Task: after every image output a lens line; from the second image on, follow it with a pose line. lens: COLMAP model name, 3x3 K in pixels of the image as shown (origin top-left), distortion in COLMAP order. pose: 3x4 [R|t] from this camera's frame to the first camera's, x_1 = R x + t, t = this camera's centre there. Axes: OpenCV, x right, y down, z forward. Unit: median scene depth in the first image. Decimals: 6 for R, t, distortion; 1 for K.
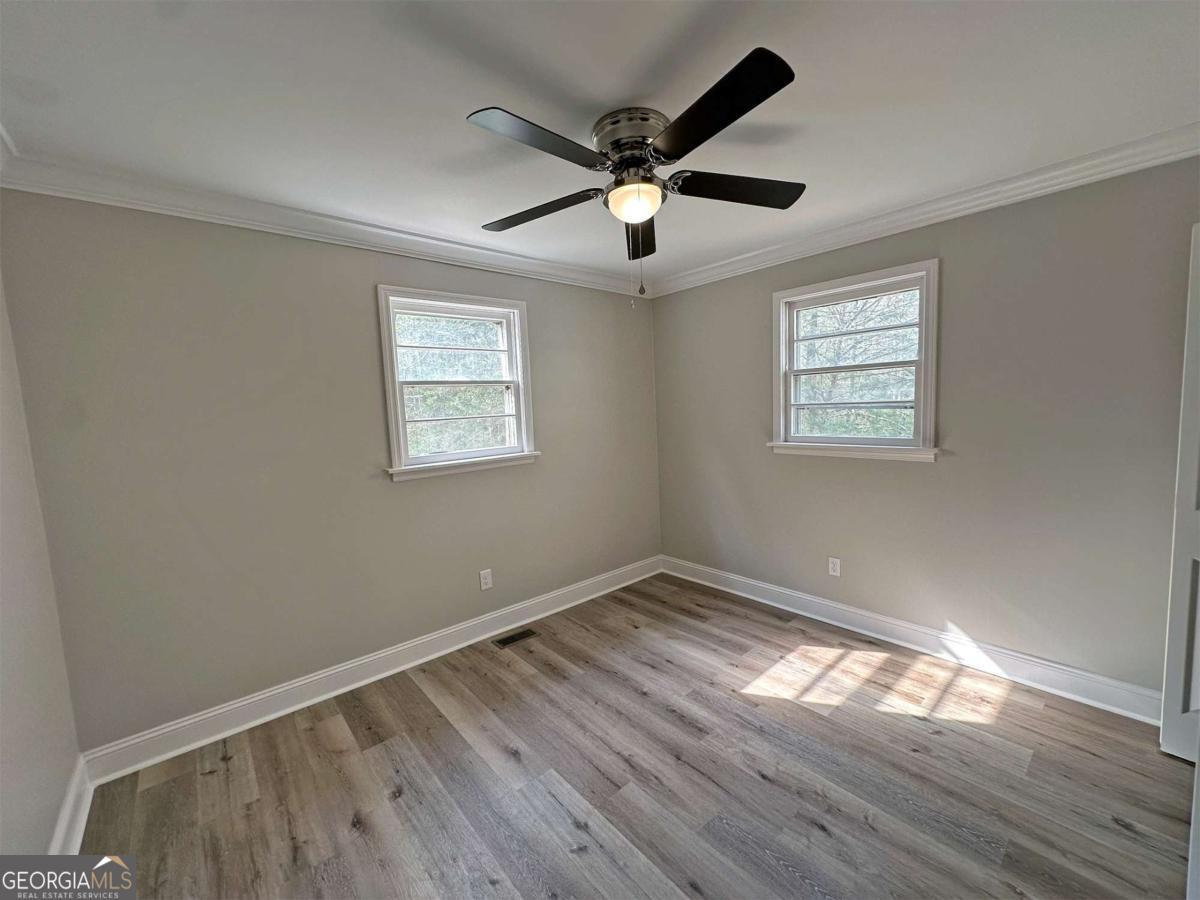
lens RADIAL K [[478.1, 0, 601.6], [0, 478.1, 449.7], [0, 0, 1]] dist [-0.000912, 0.000027]
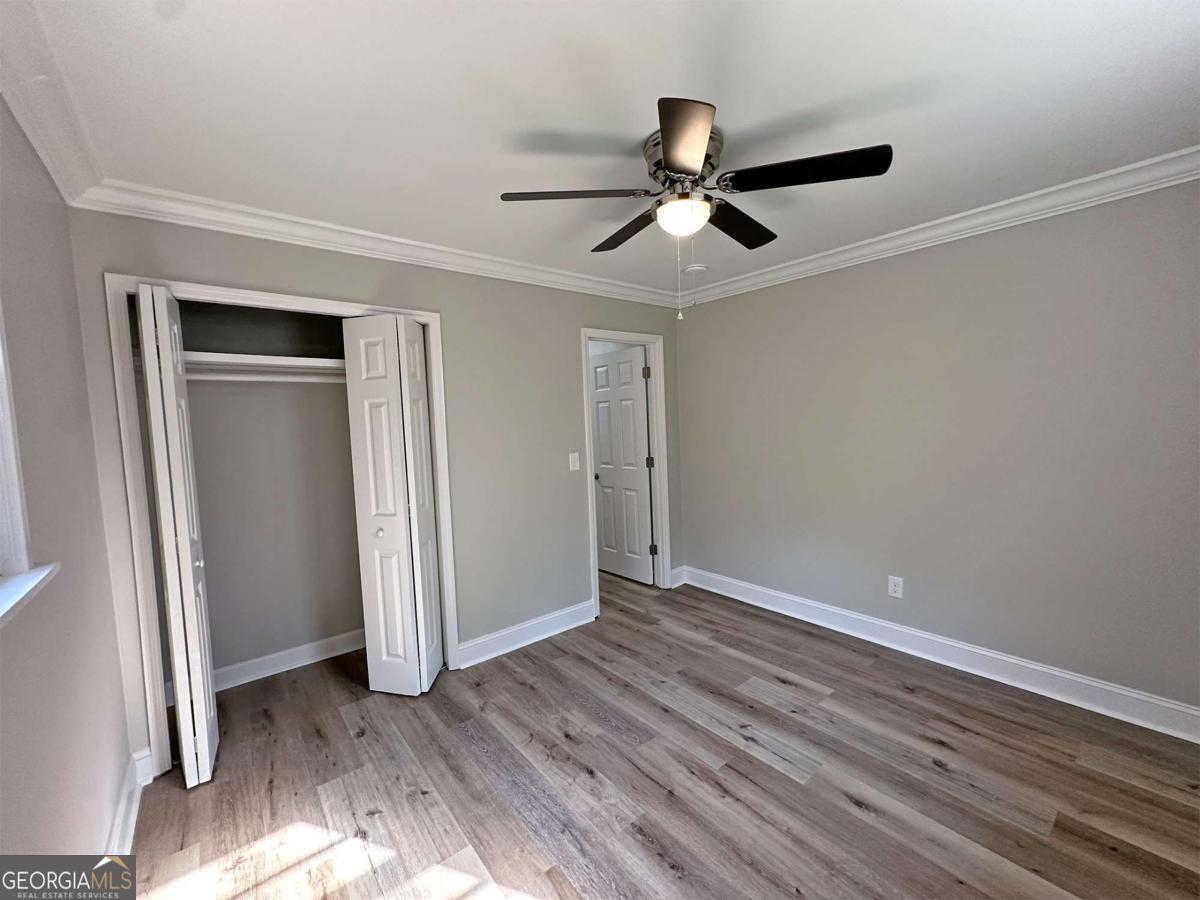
lens RADIAL K [[478.1, 0, 601.6], [0, 478.1, 449.7], [0, 0, 1]] dist [-0.000912, 0.000027]
pose [[-0.996591, 0.074852, 0.034699, 0.220512], [0.079333, 0.984887, 0.153959, -0.179303], [-0.022651, 0.156187, -0.987468, 1.890329]]
